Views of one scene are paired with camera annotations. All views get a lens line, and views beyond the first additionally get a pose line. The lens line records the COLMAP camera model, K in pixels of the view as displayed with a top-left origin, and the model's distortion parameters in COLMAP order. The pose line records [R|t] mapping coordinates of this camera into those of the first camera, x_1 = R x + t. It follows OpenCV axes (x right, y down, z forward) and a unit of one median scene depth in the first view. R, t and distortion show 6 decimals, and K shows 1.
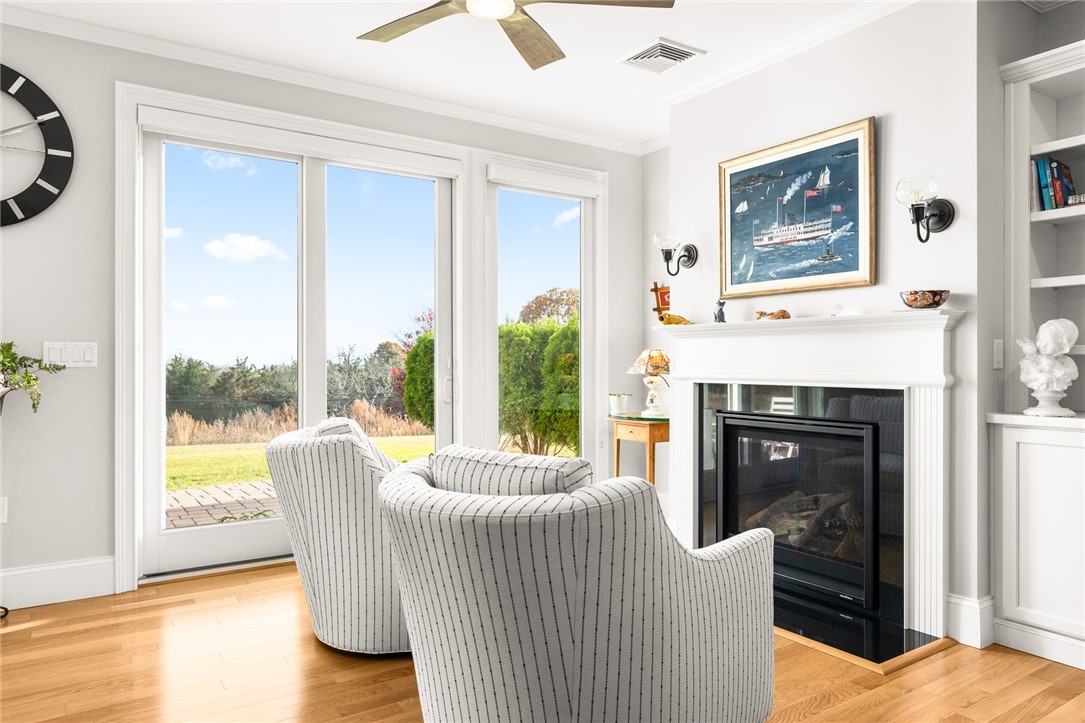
lens RADIAL K [[728.6, 0, 542.5], [0, 728.6, 361.5], [0, 0, 1]] dist [0.002336, 0.001698]
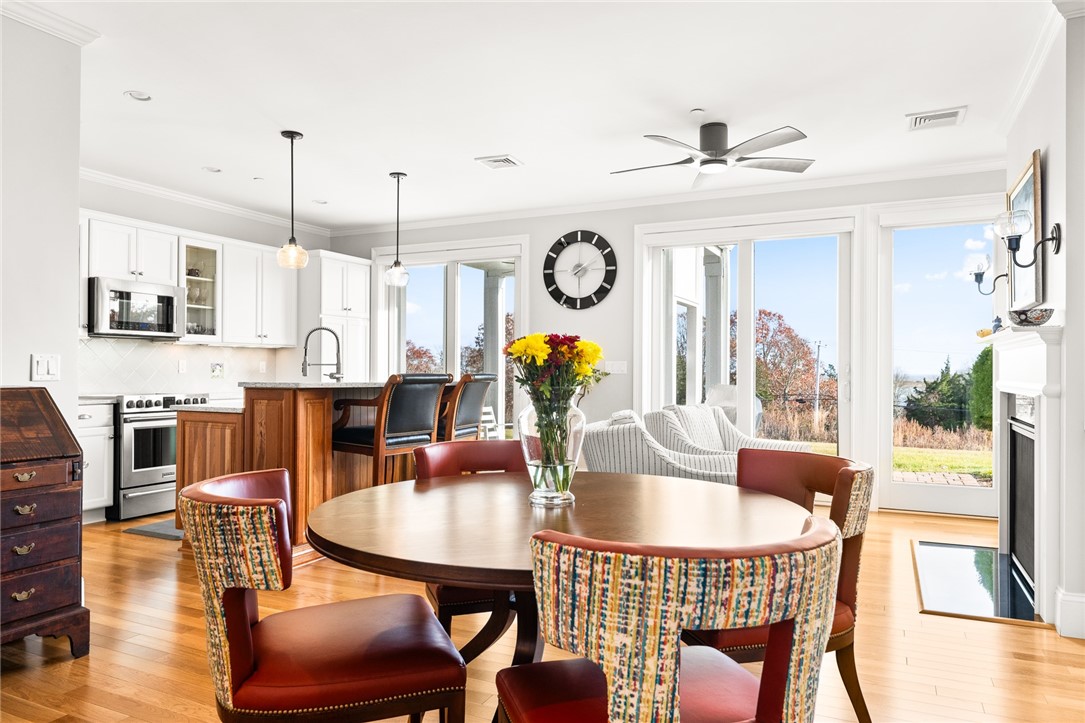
lens RADIAL K [[728.6, 0, 542.5], [0, 728.6, 361.5], [0, 0, 1]] dist [0.002336, 0.001698]
pose [[0.526996, -0.012455, -0.849776, 0.953694], [0.002315, 0.999910, -0.013220, -0.000323], [0.849864, 0.005000, 0.526978, -0.223652]]
